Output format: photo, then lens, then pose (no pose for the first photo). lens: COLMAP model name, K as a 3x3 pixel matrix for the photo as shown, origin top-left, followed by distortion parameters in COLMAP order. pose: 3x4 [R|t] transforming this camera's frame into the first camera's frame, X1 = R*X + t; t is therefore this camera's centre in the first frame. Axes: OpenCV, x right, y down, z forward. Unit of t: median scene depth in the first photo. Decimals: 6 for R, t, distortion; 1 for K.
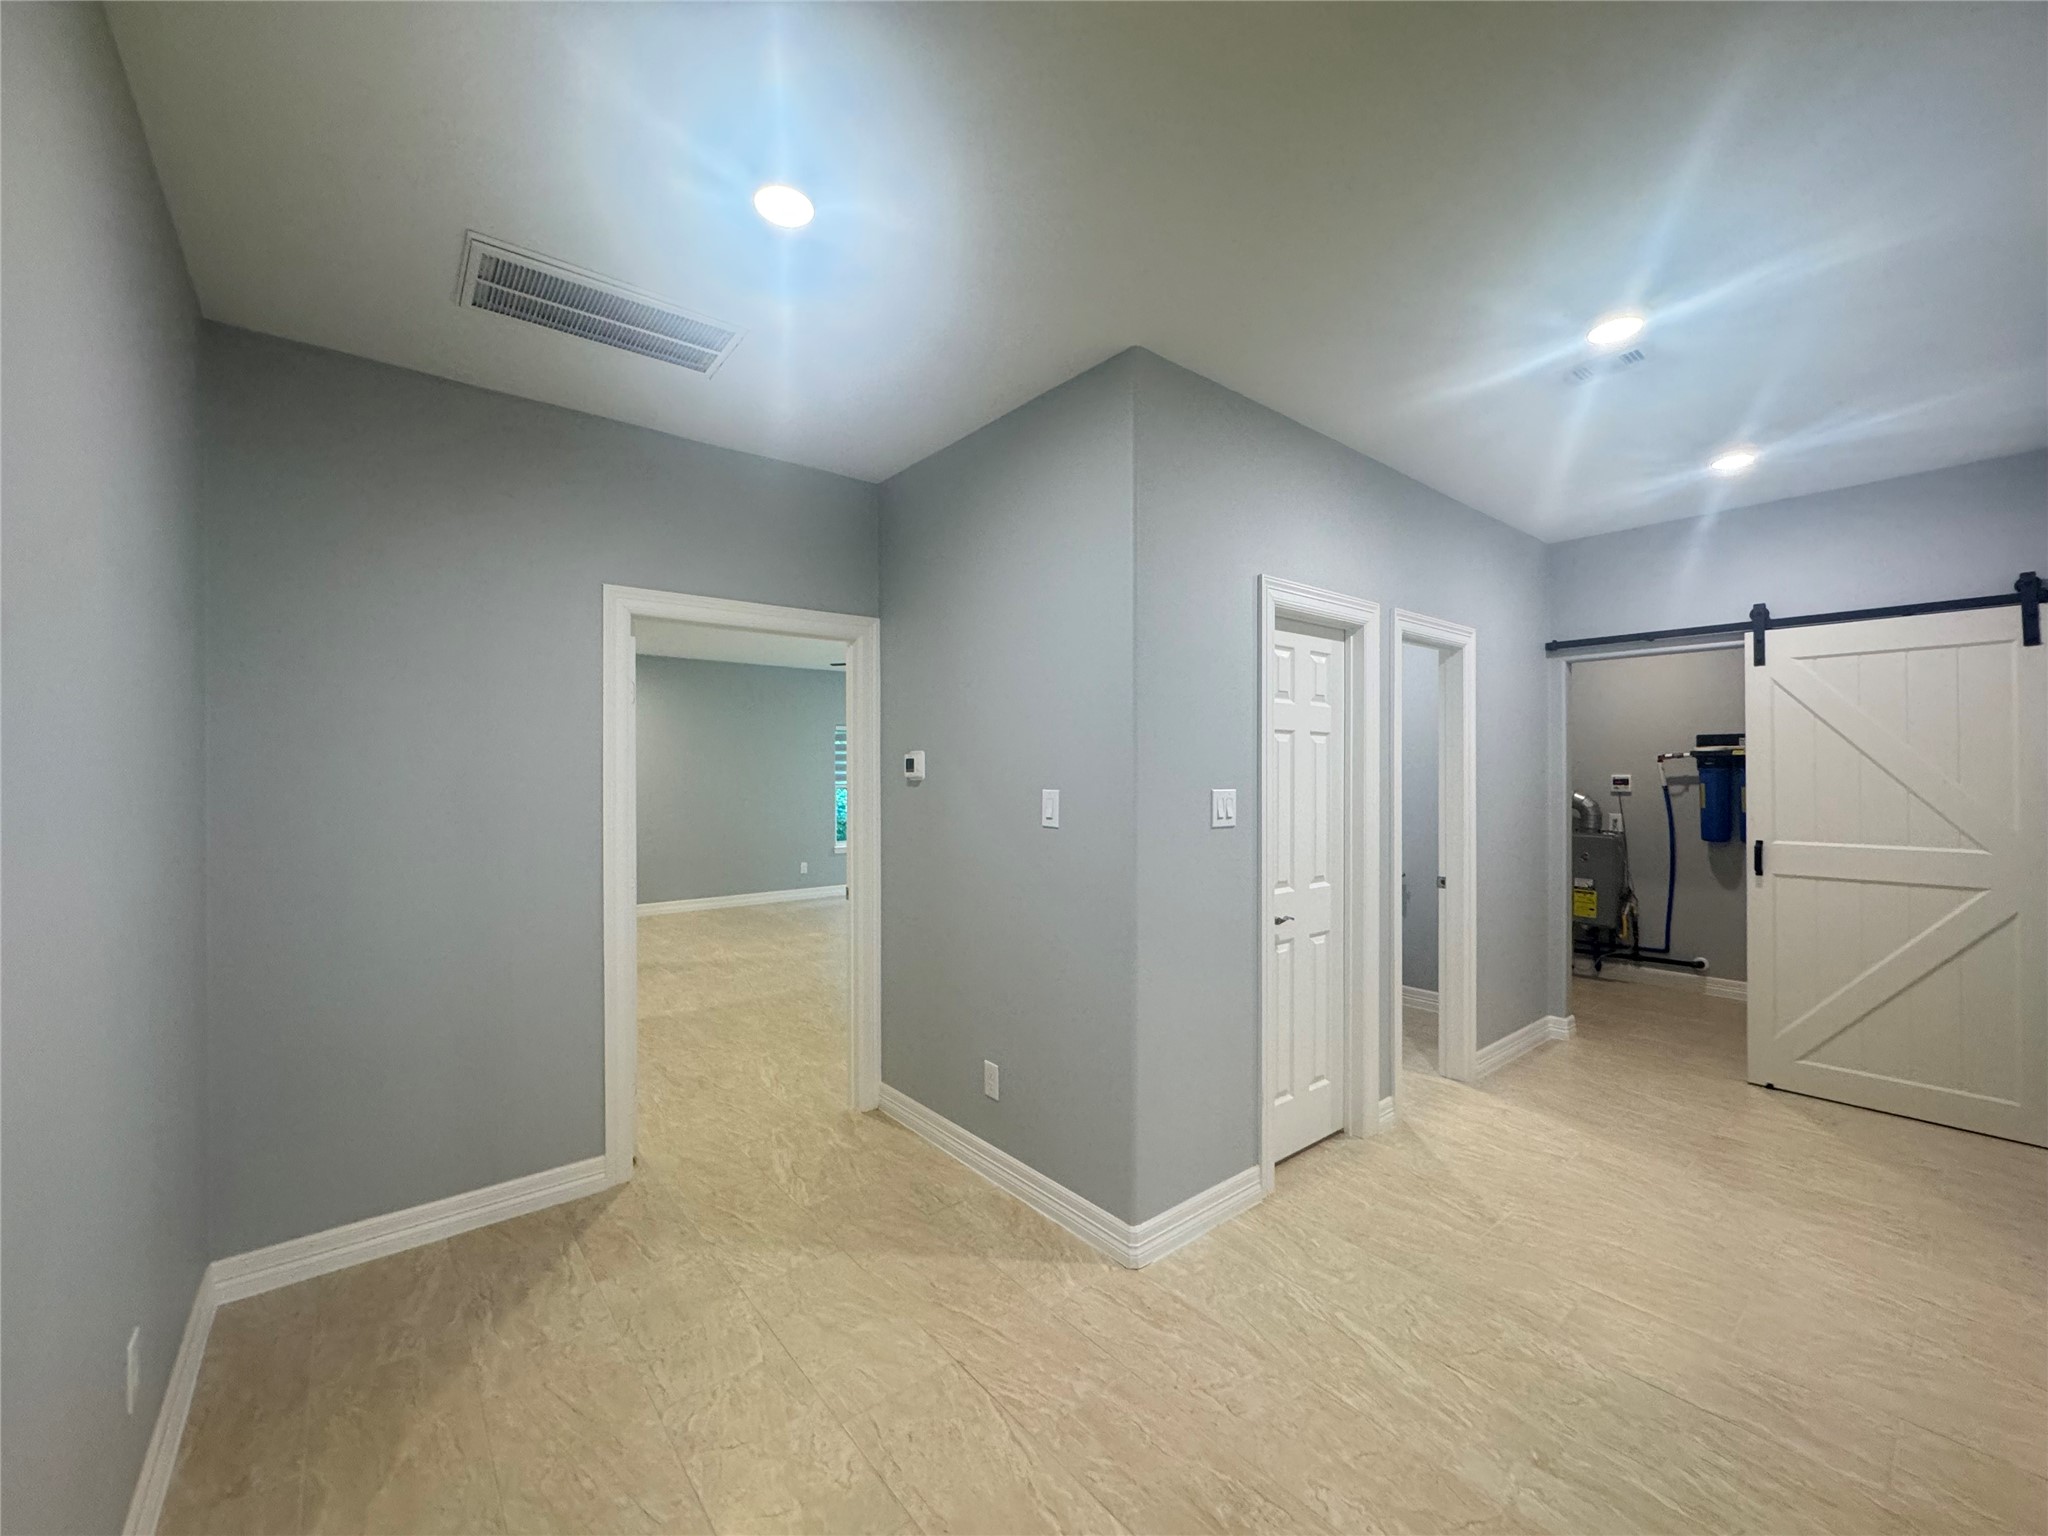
lens RADIAL K [[821.8, 0, 1024.0], [0, 821.8, 770.3], [0, 0, 1]] dist [-0.003934, 0.001224]
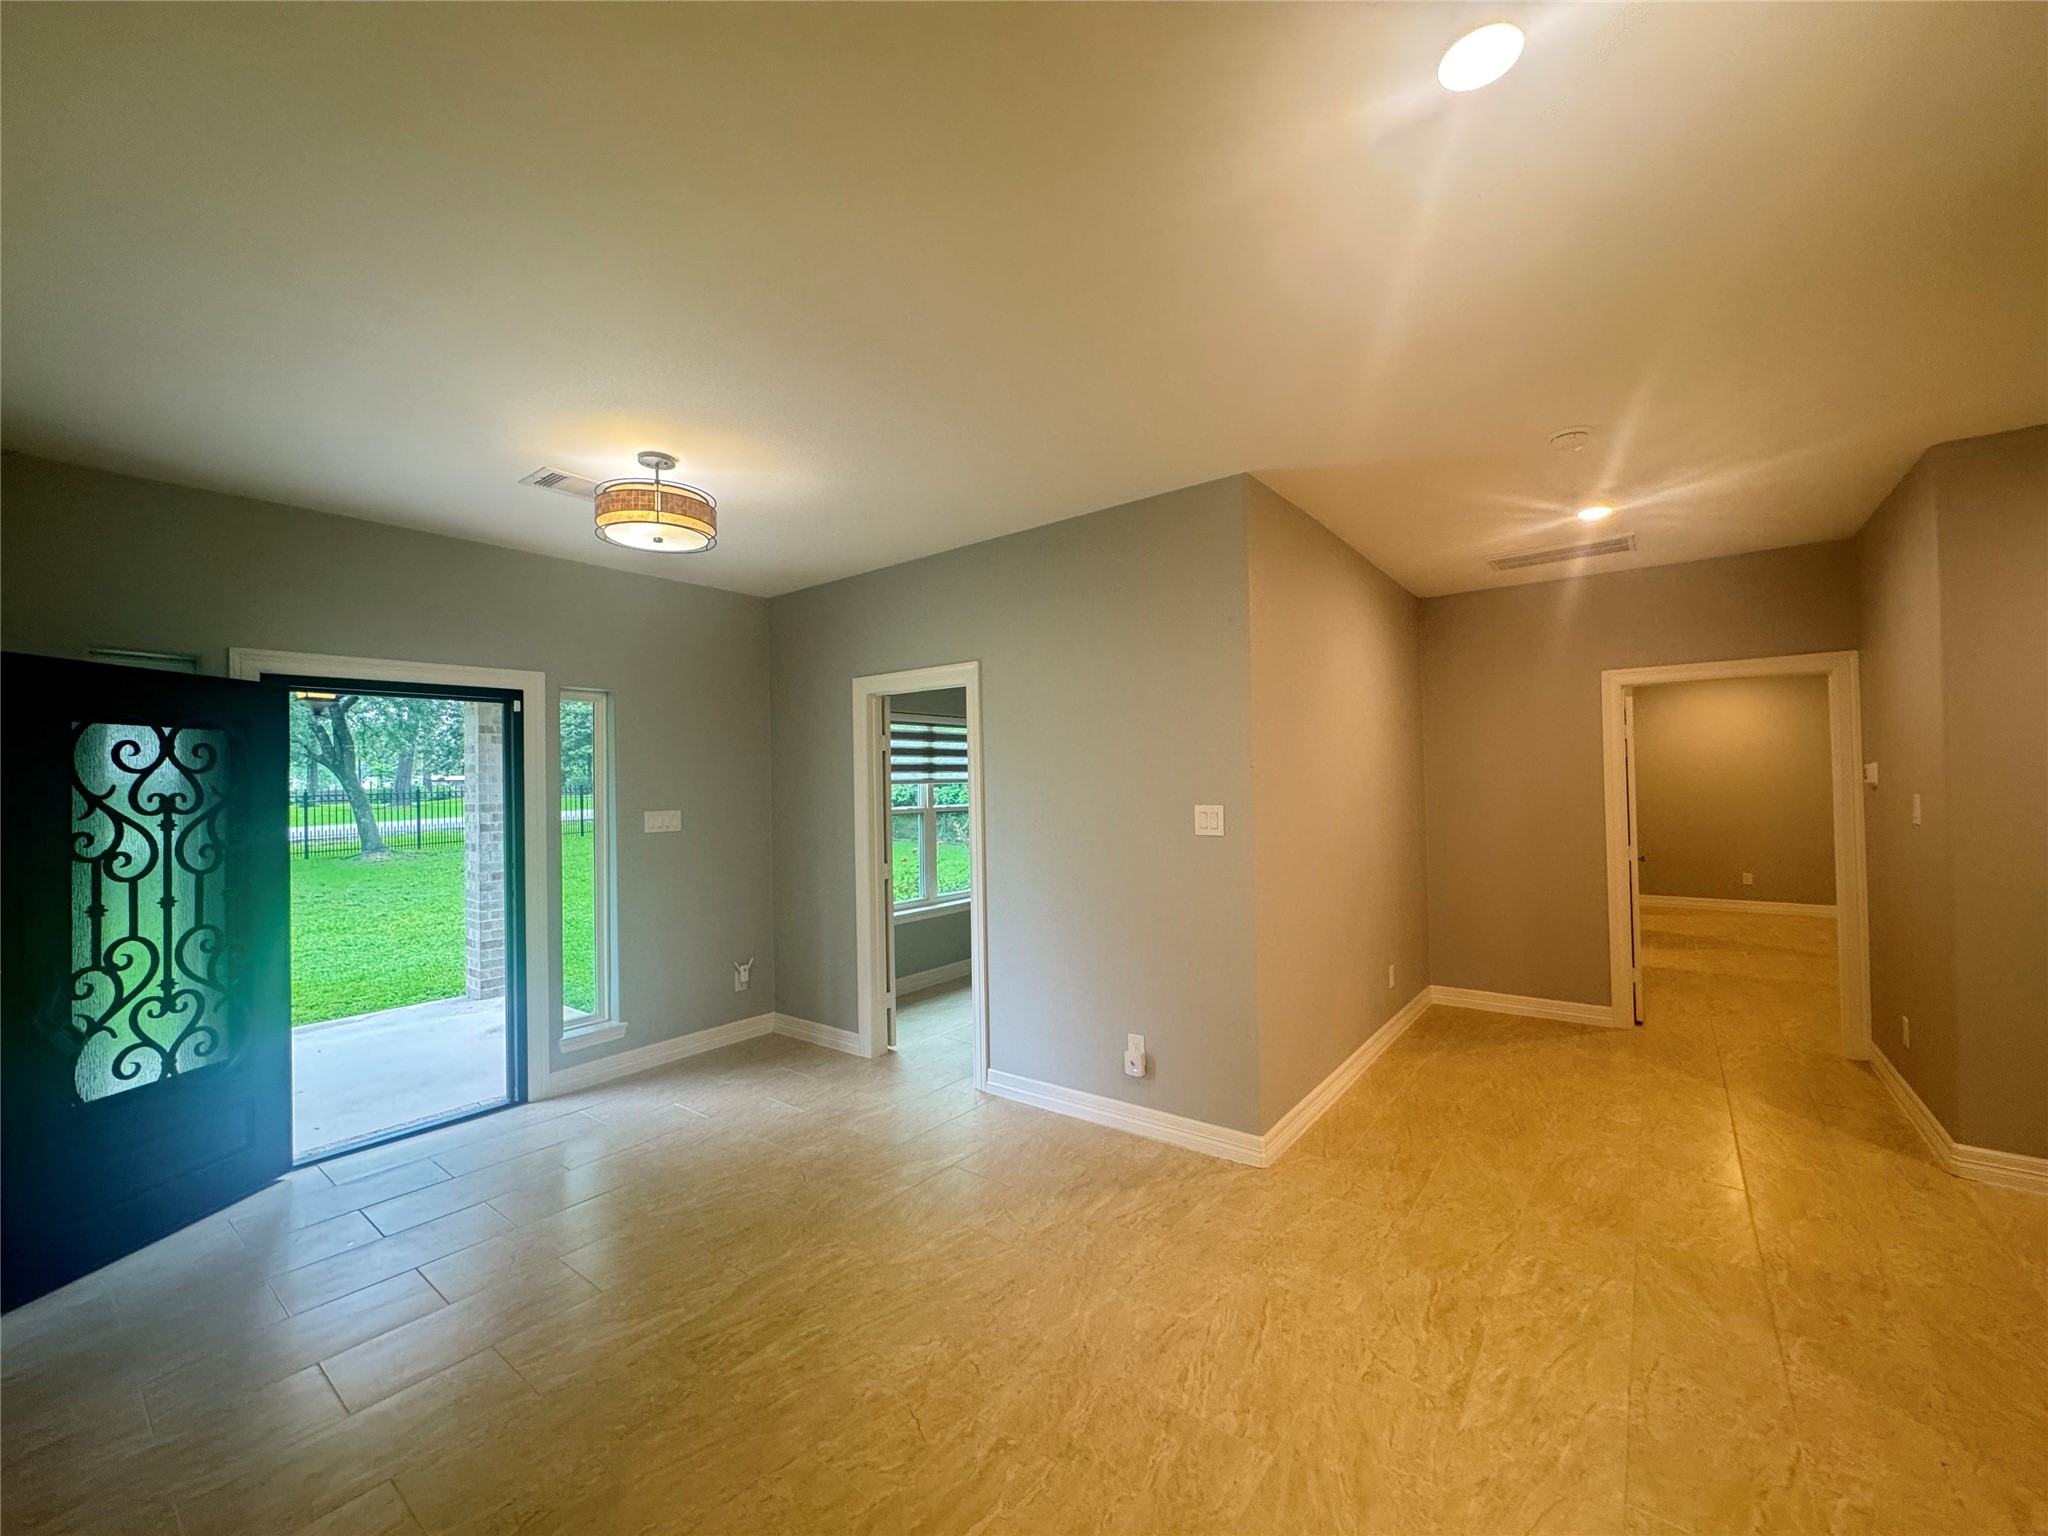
lens RADIAL K [[821.8, 0, 1026.8], [0, 821.8, 768.8], [0, 0, 1]] dist [-0.003934, 0.001224]
pose [[0.209789, -0.027826, -0.977351, 0.454923], [0.018023, 0.999535, -0.024589, -0.004050], [0.977581, -0.012456, 0.210193, -0.271138]]
